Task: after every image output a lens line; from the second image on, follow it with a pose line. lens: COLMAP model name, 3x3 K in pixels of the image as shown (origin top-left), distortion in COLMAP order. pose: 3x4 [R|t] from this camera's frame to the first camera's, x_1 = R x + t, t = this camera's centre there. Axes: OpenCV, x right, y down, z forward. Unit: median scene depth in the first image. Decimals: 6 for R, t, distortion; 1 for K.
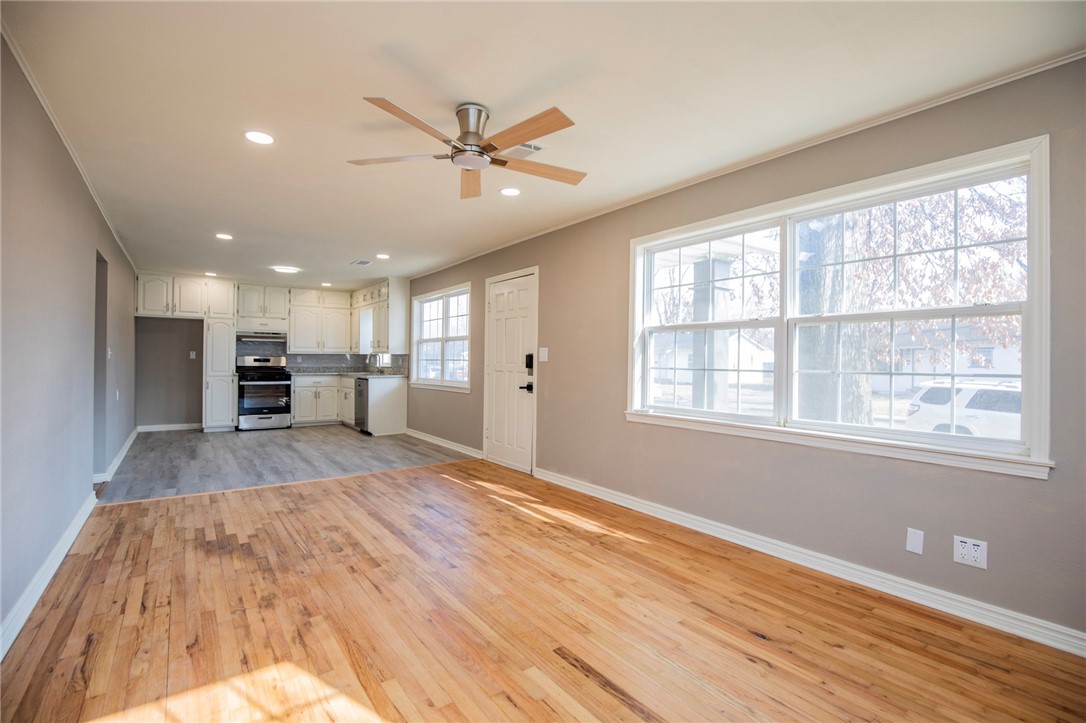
lens RADIAL K [[517.2, 0, 537.3], [0, 517.2, 352.3], [0, 0, 1]] dist [-0.024008, 0.003424]
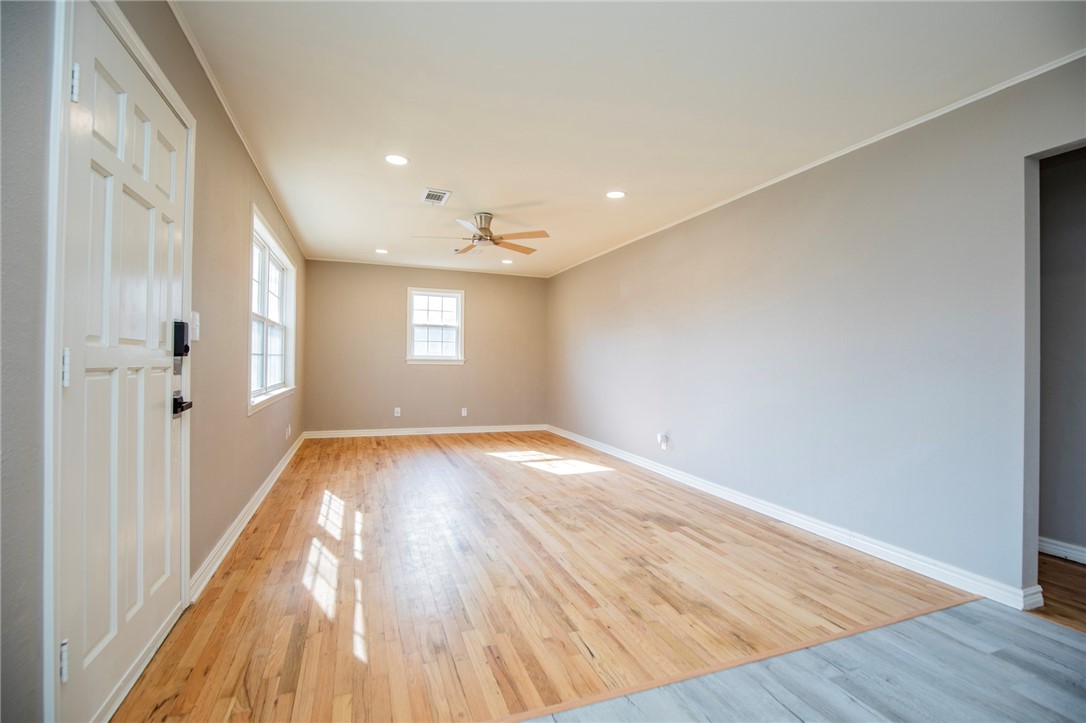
lens RADIAL K [[517.2, 0, 542.8], [0, 517.2, 364.4], [0, 0, 1]] dist [-0.024008, 0.003424]
pose [[-0.966018, -0.021030, 0.257618, -0.599235], [-0.024066, 0.999673, -0.008638, 0.050052], [-0.257352, -0.014545, -0.966208, 2.001044]]
